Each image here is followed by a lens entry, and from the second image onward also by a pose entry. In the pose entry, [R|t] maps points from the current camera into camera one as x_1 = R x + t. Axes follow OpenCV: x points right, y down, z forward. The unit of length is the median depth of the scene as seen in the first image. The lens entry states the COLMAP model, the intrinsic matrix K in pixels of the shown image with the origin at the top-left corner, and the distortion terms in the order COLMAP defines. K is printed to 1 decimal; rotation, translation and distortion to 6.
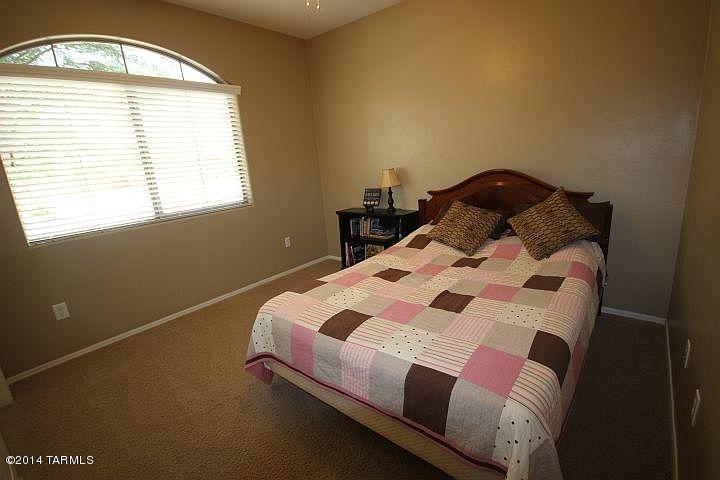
lens RADIAL K [[336.8, 0, 367.2], [0, 336.8, 242.0], [0, 0, 1]] dist [-0.002307, -0.000498]
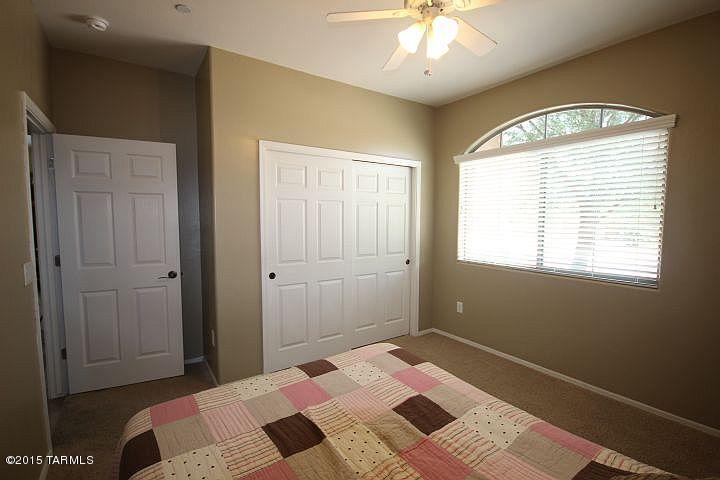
lens RADIAL K [[336.8, 0, 367.2], [0, 336.8, 242.0], [0, 0, 1]] dist [-0.002307, -0.000498]
pose [[-0.277346, 0.145227, -0.949731, 0.692038], [-0.220822, 0.952411, 0.210123, -0.341194], [0.935049, 0.267999, -0.232078, 0.981135]]
